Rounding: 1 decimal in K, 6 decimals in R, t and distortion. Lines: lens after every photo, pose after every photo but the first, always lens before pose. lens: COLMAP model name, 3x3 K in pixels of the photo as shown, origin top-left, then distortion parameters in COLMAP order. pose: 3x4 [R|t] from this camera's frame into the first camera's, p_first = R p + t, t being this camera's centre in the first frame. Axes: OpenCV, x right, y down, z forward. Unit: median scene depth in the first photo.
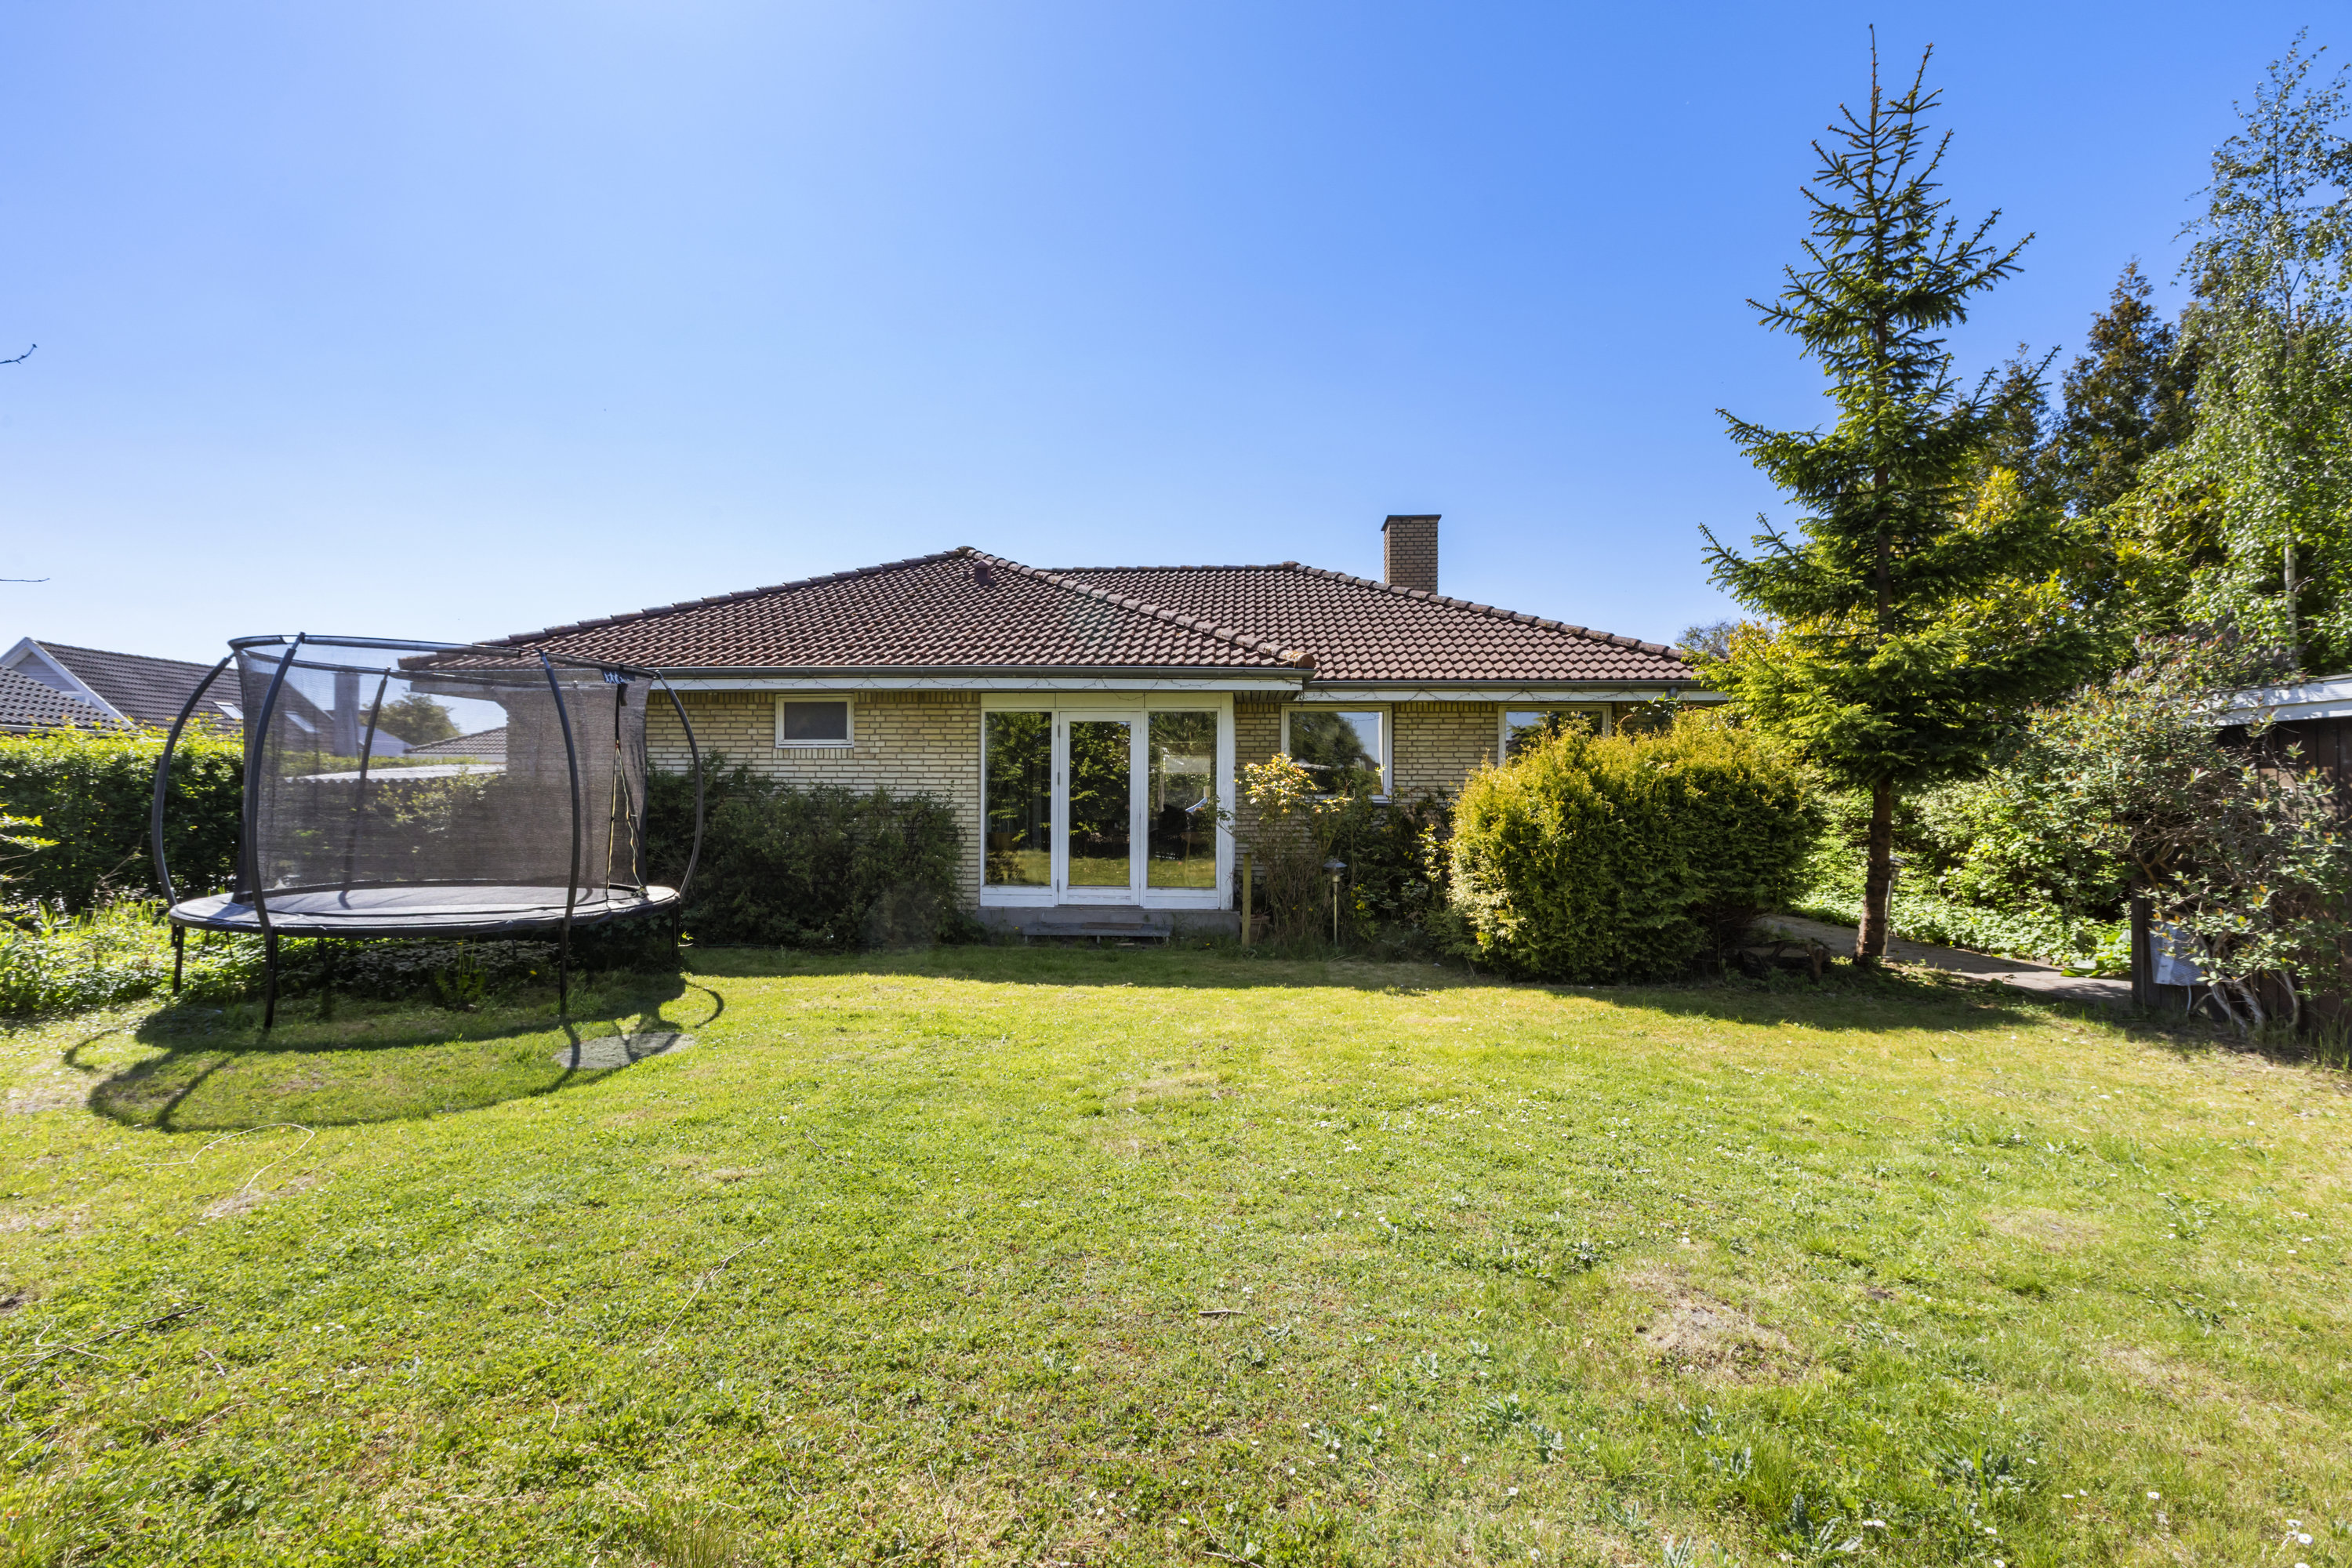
lens RADIAL K [[1063.4, 0, 1176.0], [0, 1063.4, 784.0], [0, 0, 1]] dist [-0.000122, 0.000138]
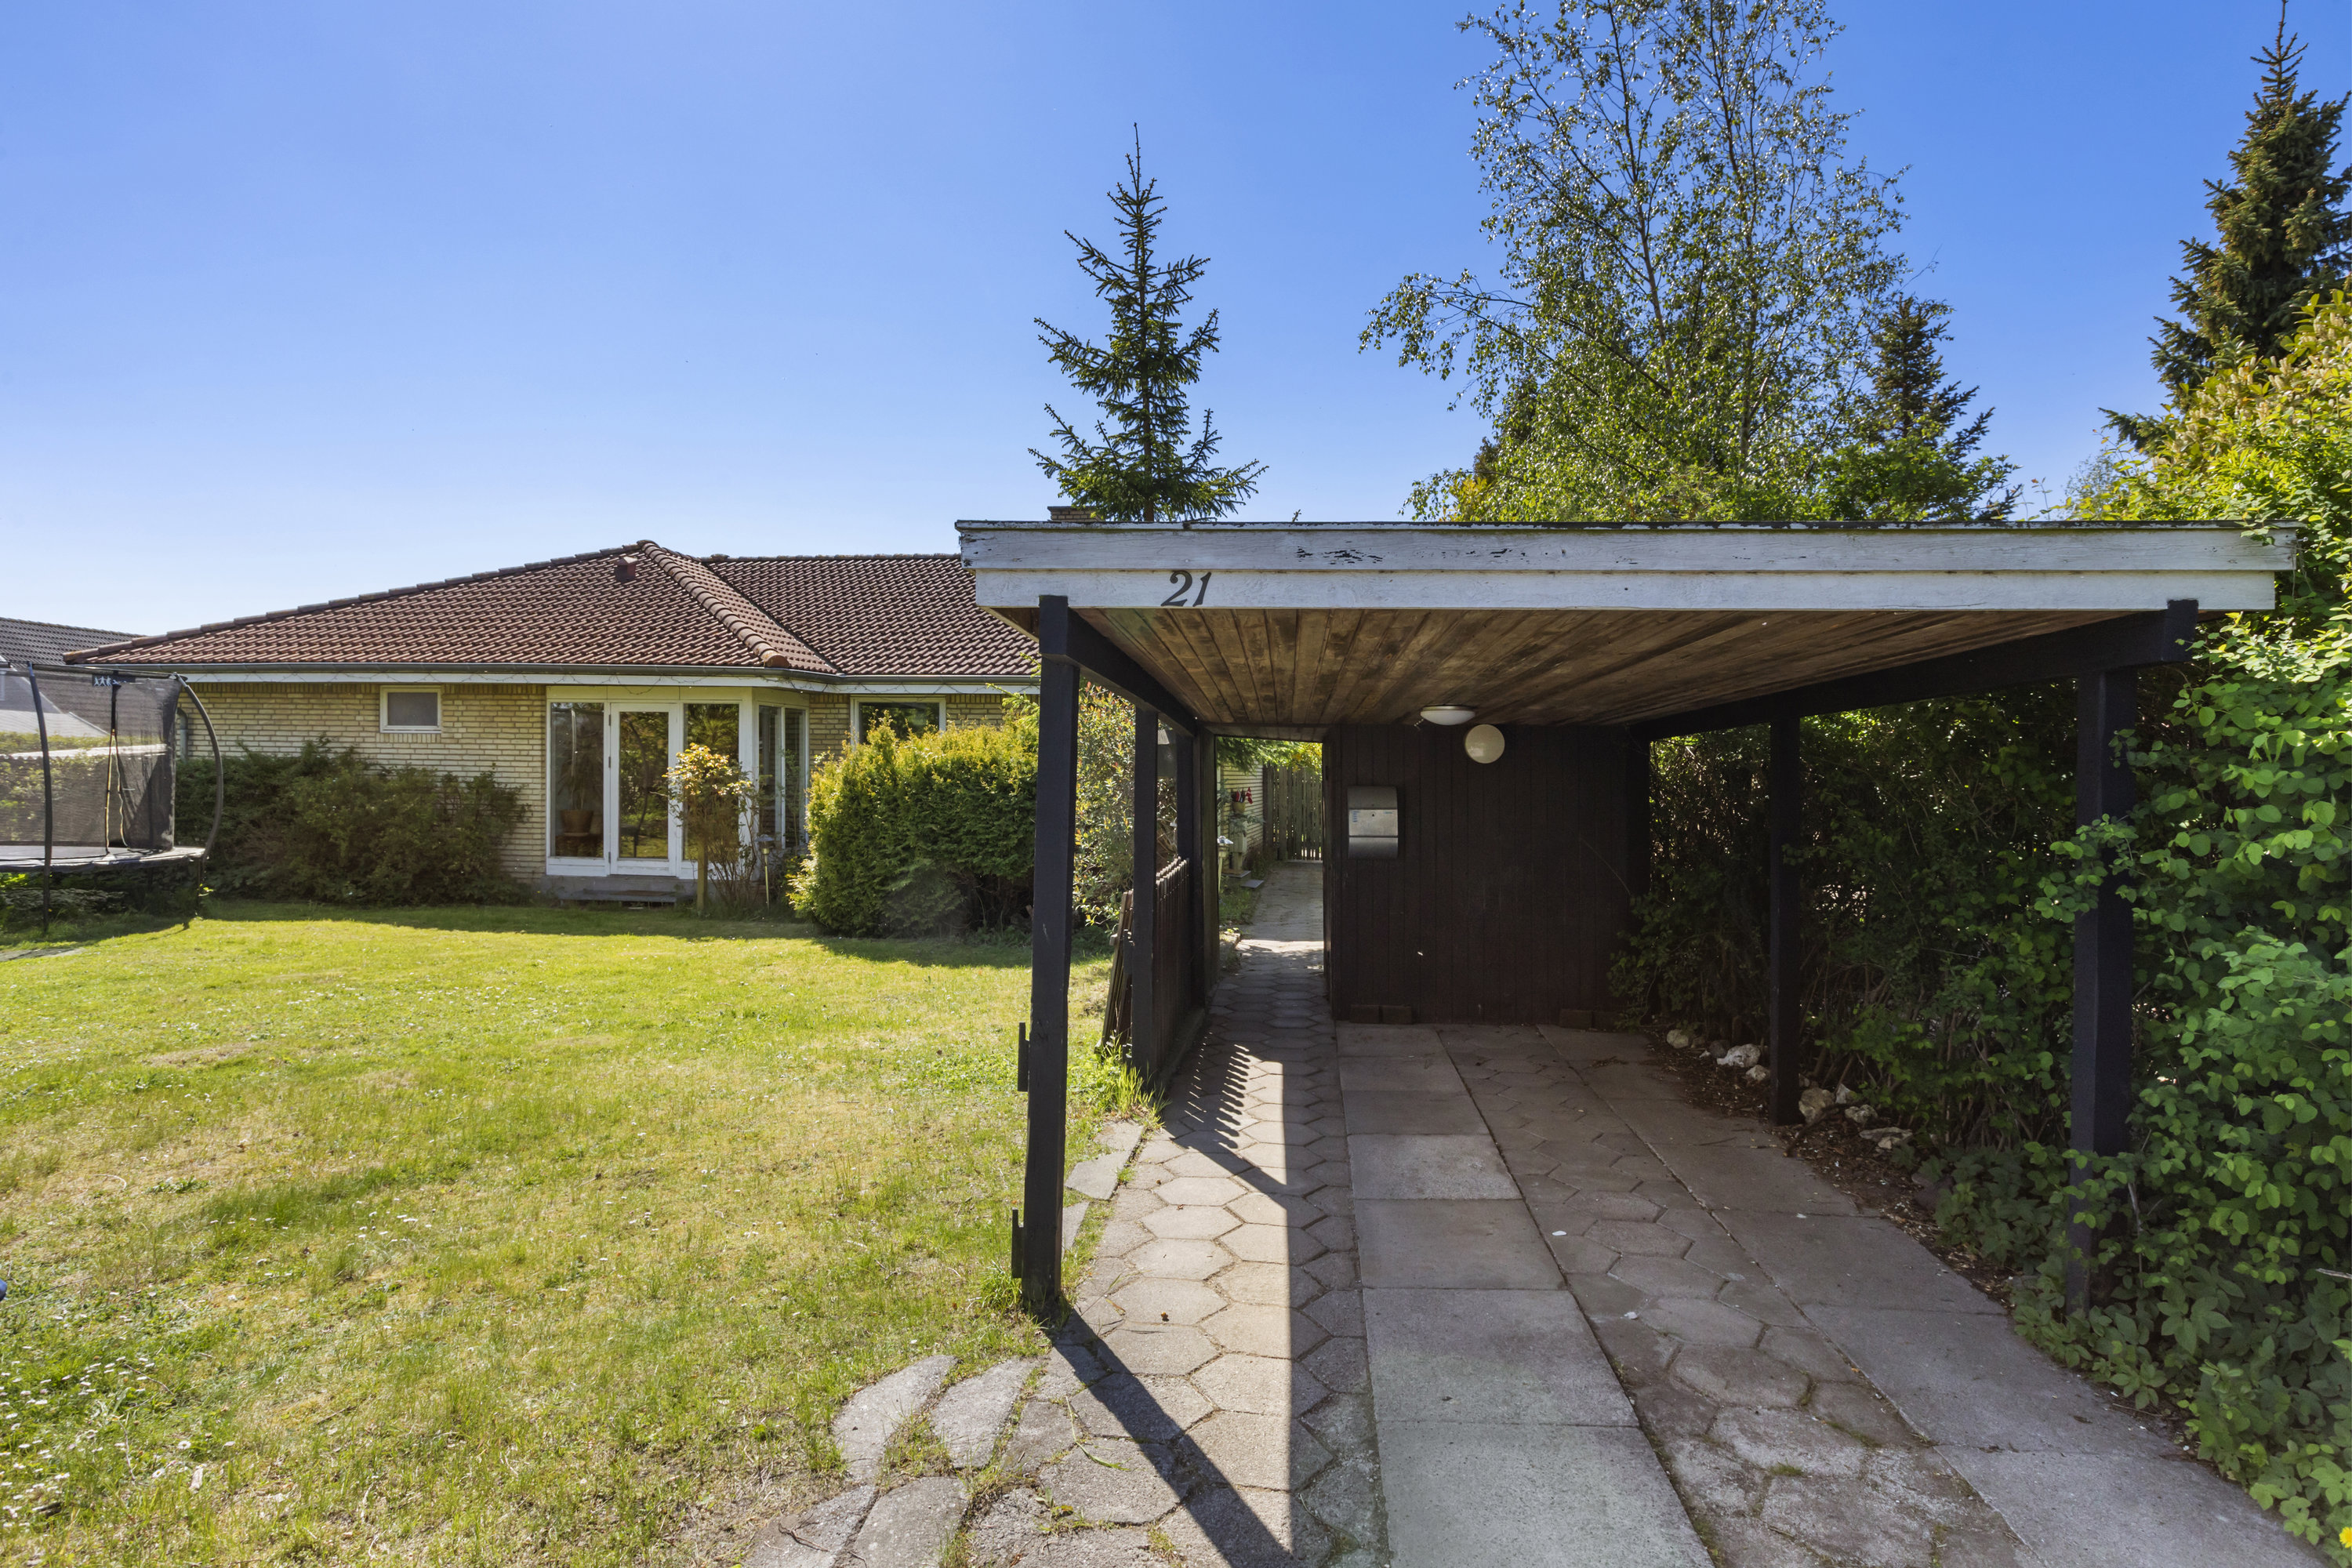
lens RADIAL K [[1252.3, 0, 1176.0], [0, 1252.3, 784.0], [0, 0, 1]] dist [0.000069, 0.002276]
pose [[0.996302, 0.014016, -0.084774, 0.599893], [-0.012310, 0.999712, 0.020613, -0.017399], [0.085039, -0.019493, 0.996187, -0.272530]]
